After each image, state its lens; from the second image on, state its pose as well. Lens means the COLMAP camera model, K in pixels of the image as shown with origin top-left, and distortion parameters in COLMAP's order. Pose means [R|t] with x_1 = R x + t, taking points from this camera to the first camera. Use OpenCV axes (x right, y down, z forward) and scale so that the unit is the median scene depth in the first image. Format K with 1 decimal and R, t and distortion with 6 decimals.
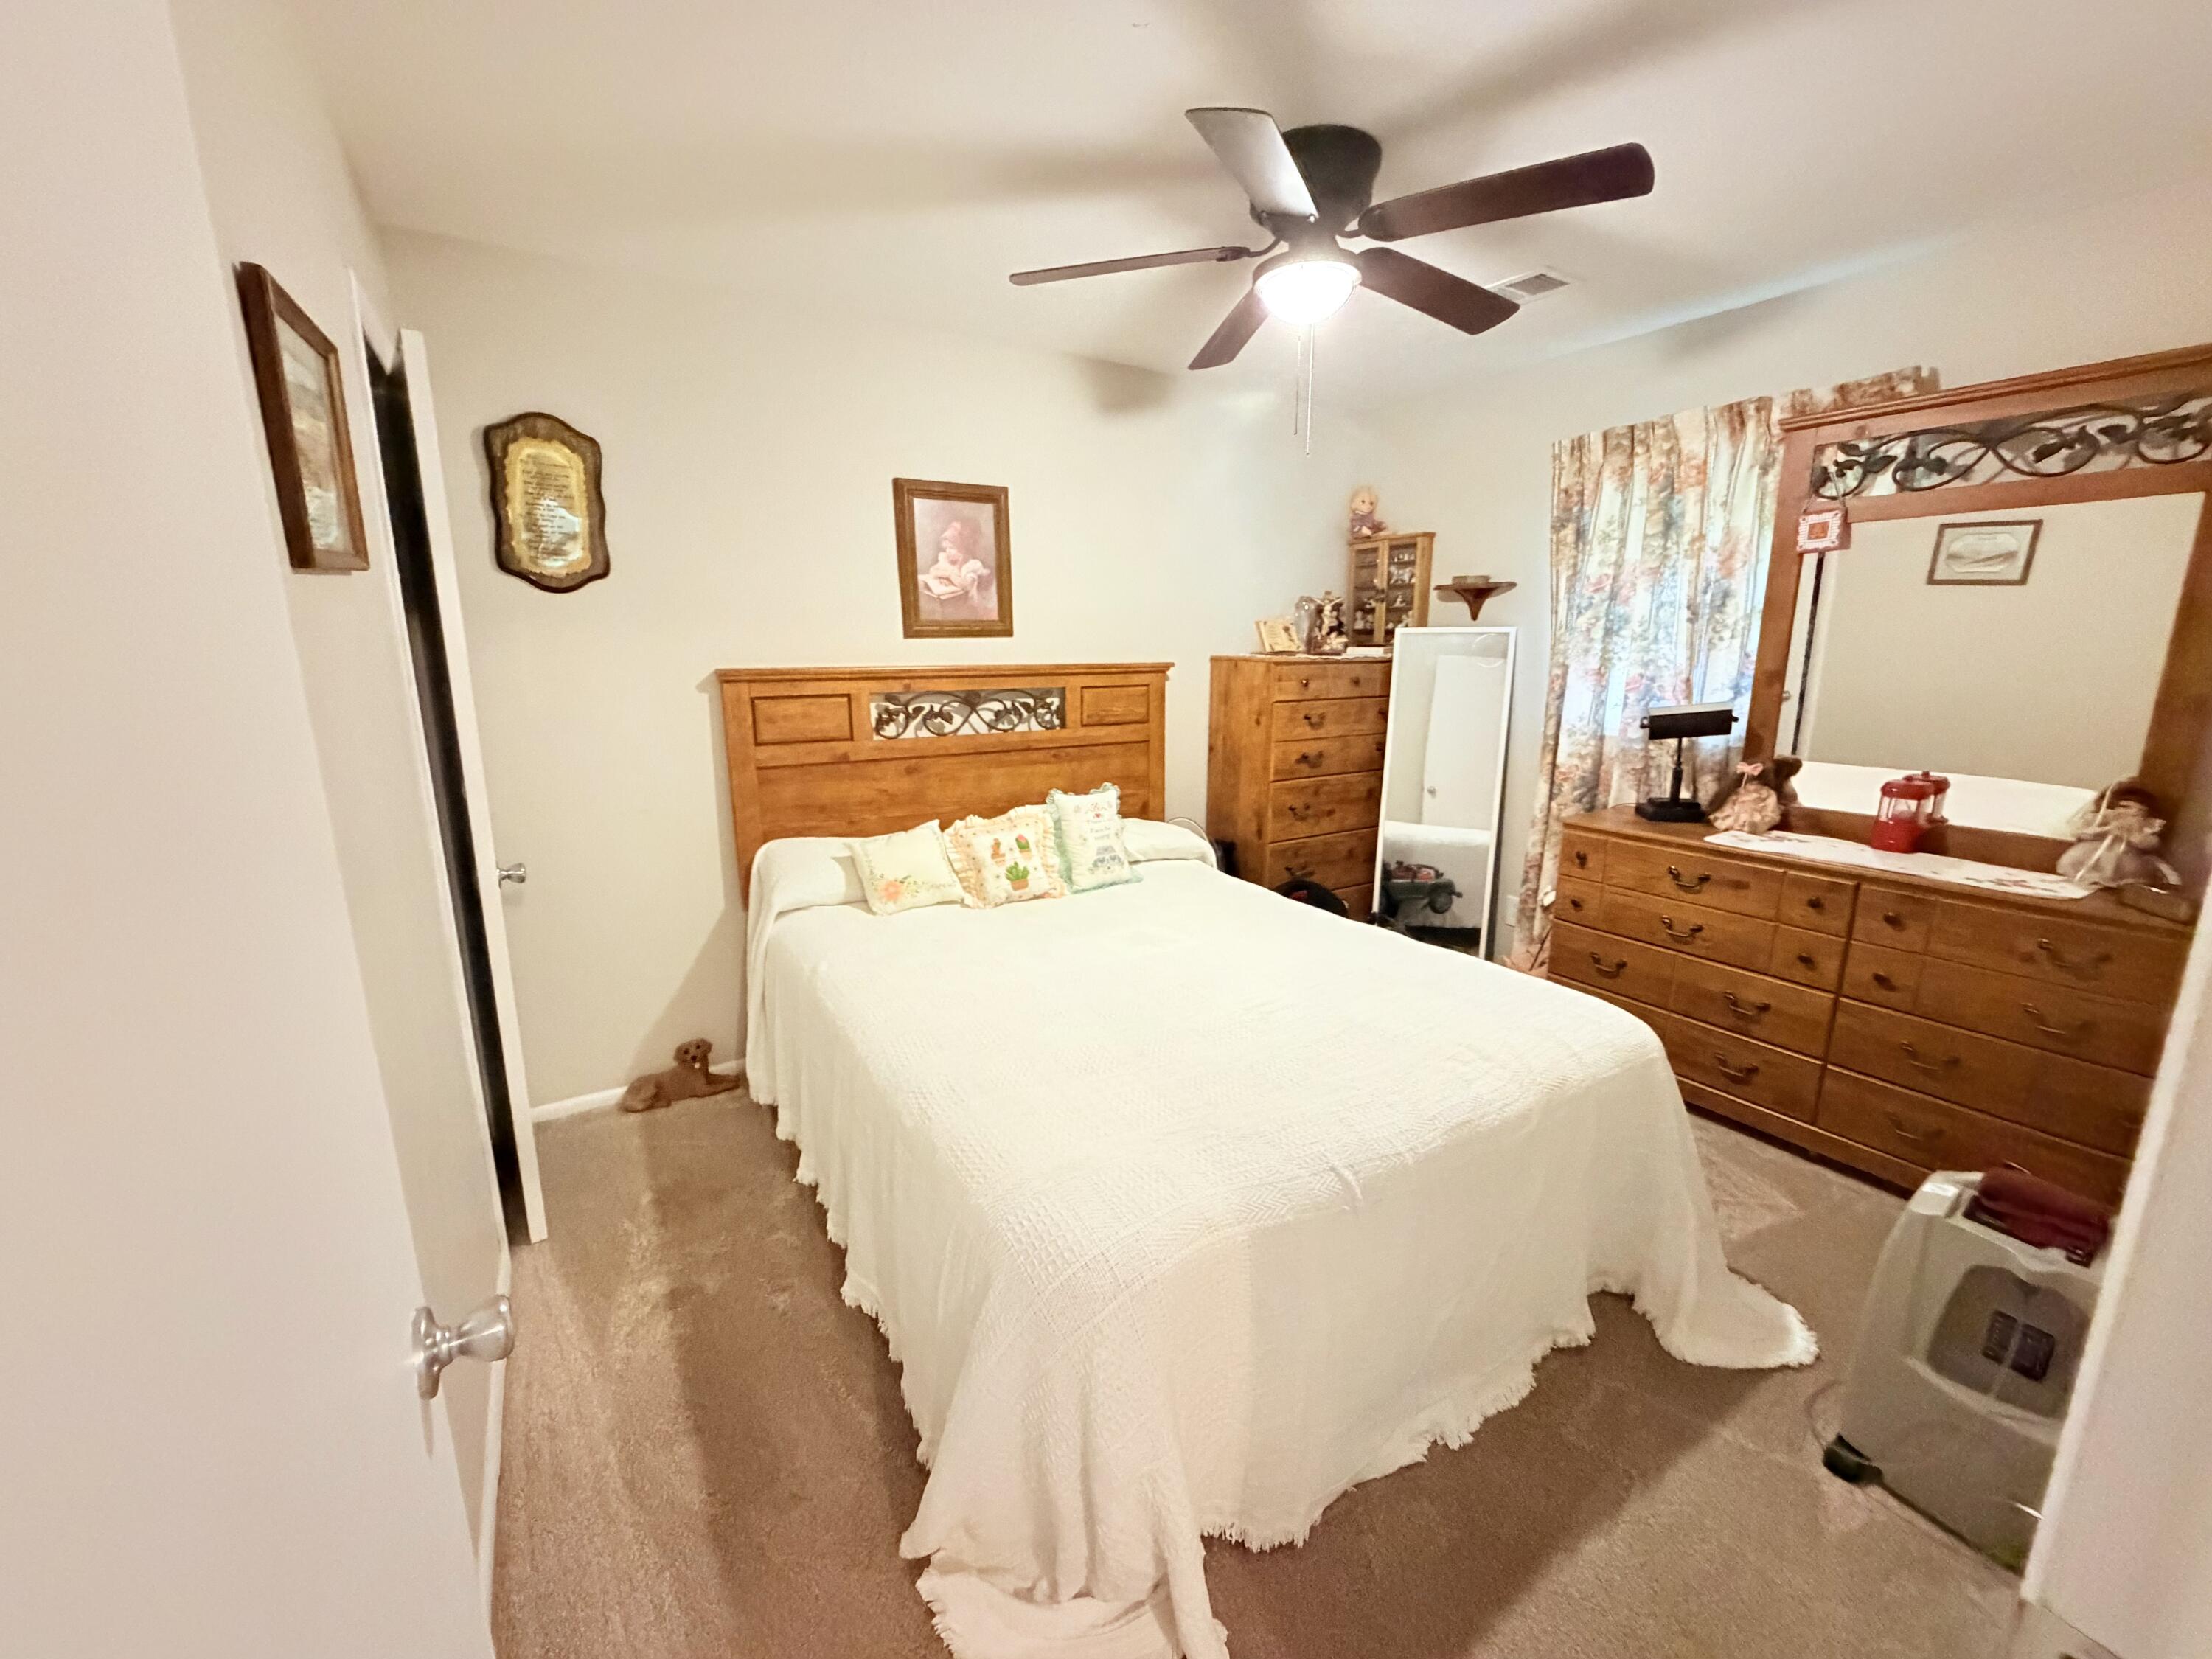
lens RADIAL K [[884.0, 0, 1107.2], [0, 884.0, 830.4], [0, 0, 1]] dist [-0.000040, 0.000299]
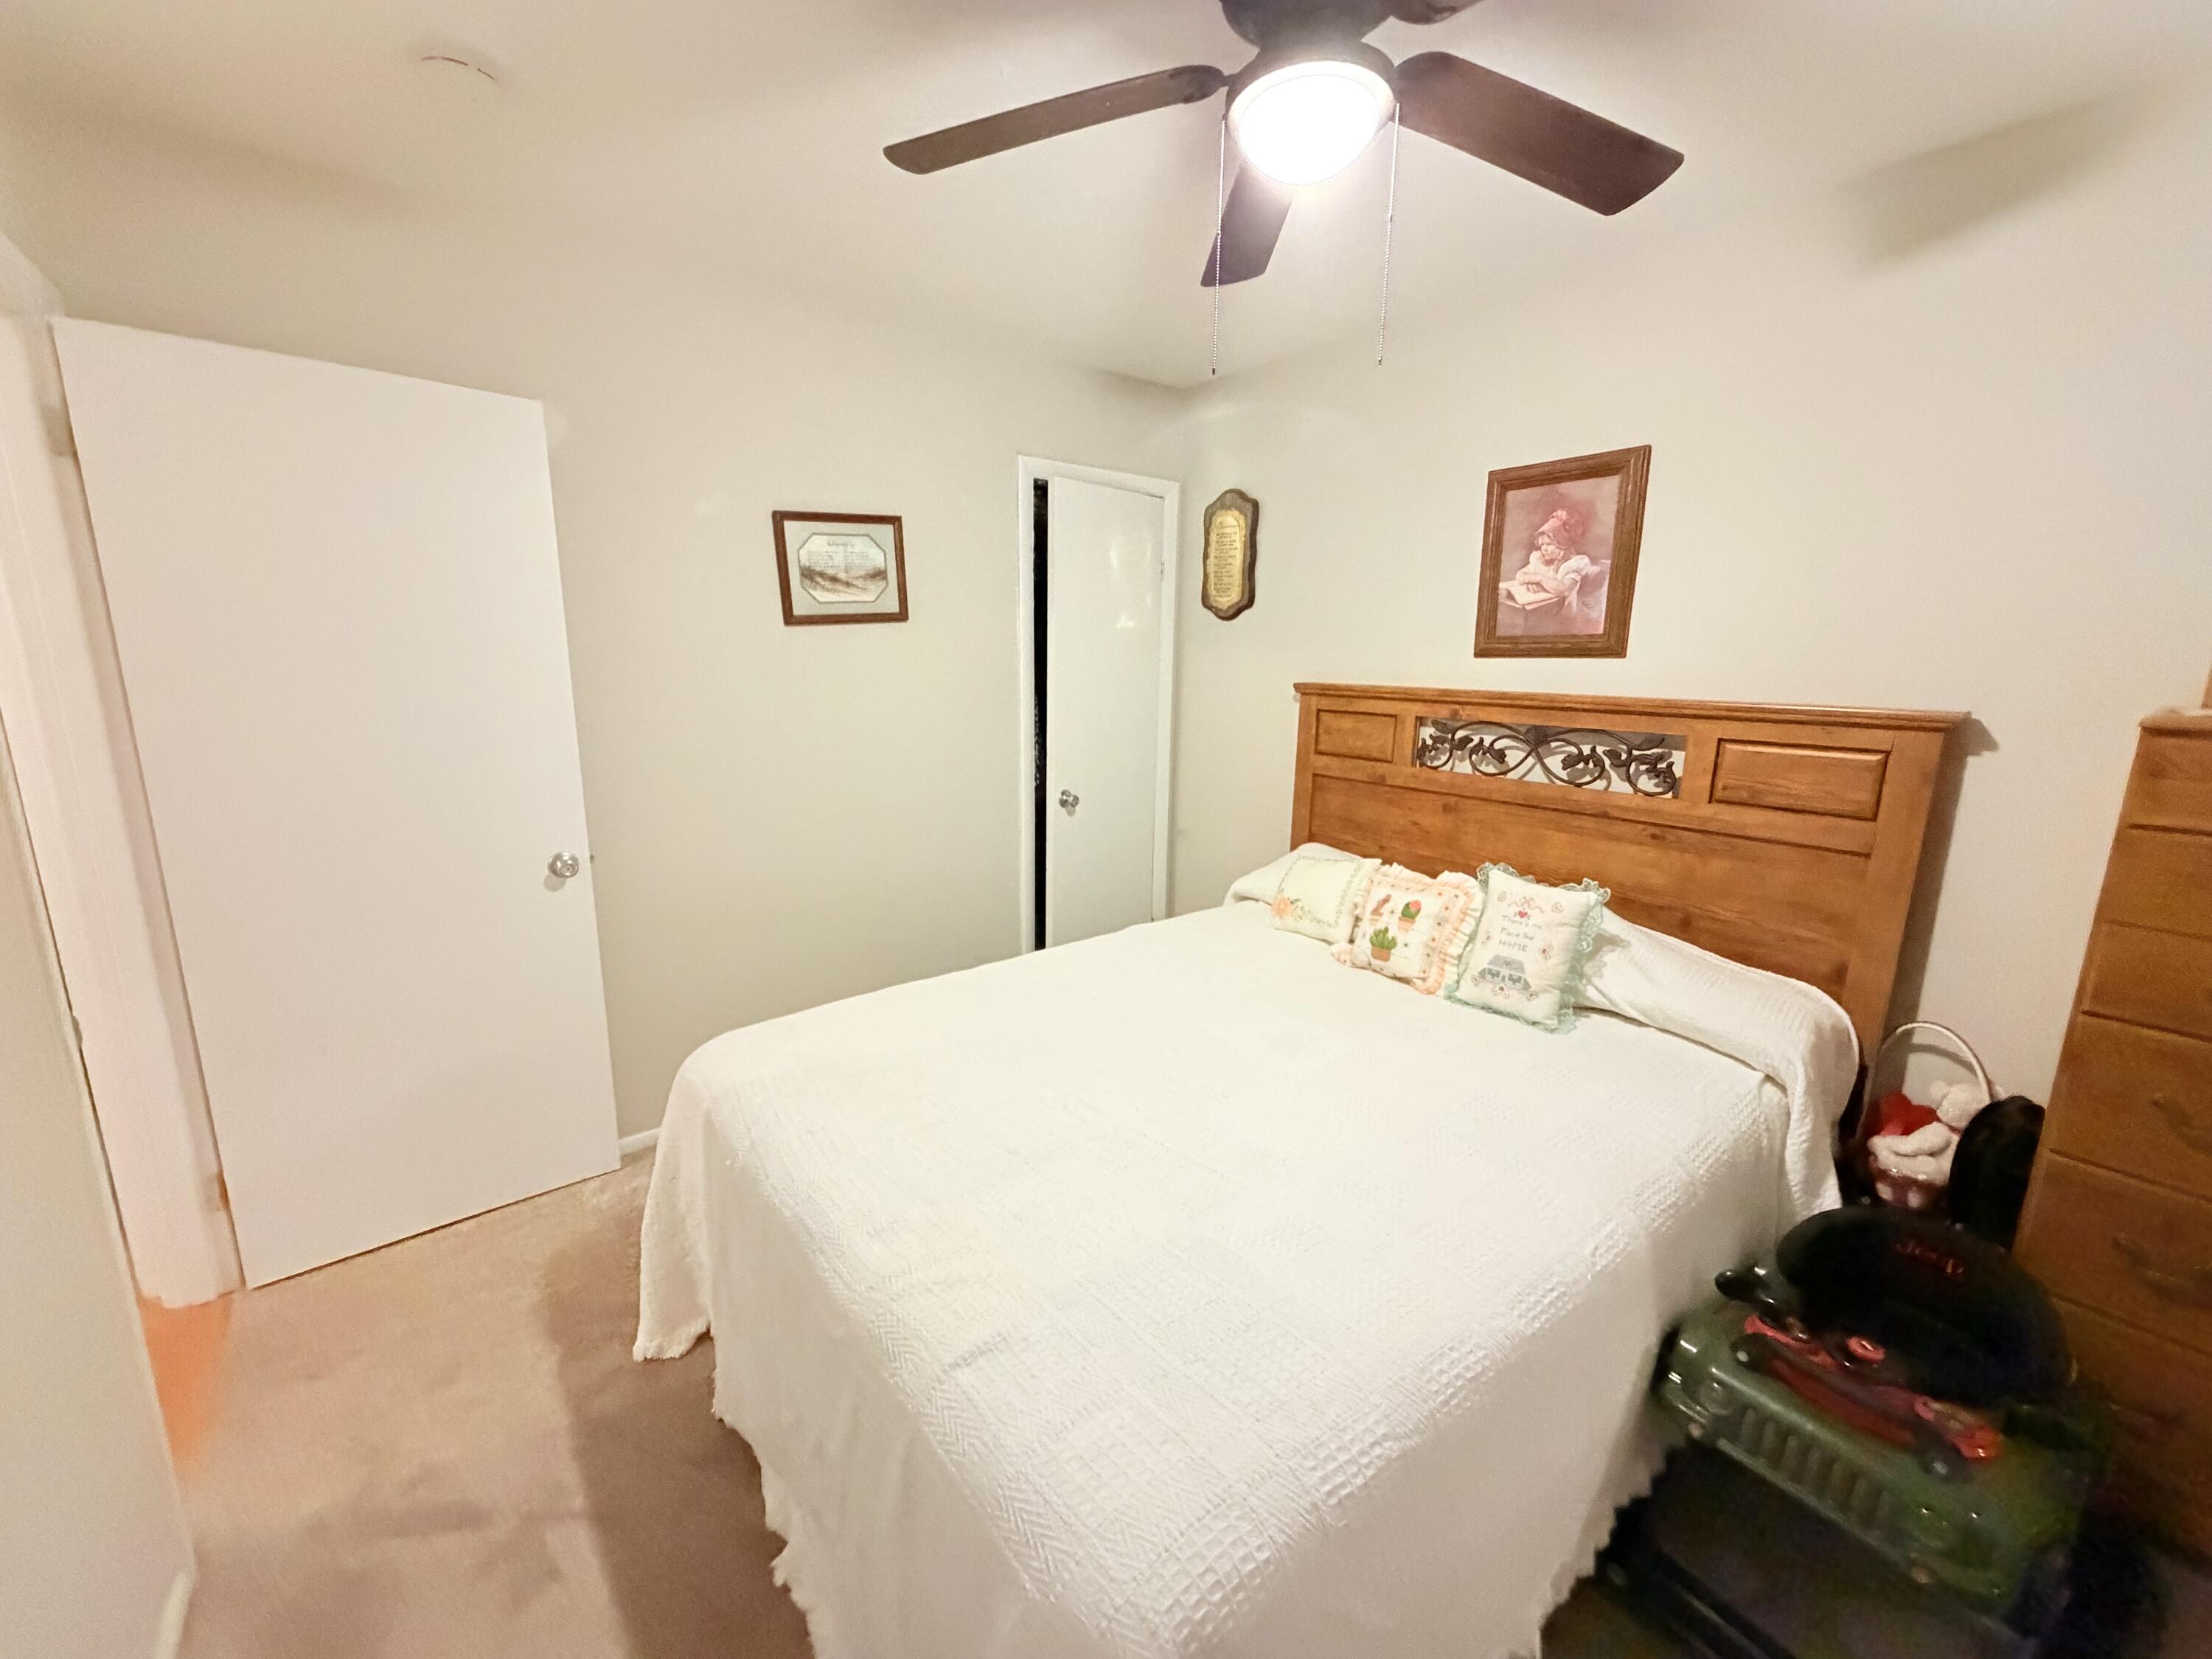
lens RADIAL K [[884.0, 0, 1107.5], [0, 884.0, 822.7], [0, 0, 1]] dist [-0.000040, 0.000299]
pose [[0.116935, 0.189025, -0.974985, 0.592999], [-0.225158, 0.961203, 0.159349, -0.118599], [0.967280, 0.200893, 0.154959, 0.549504]]
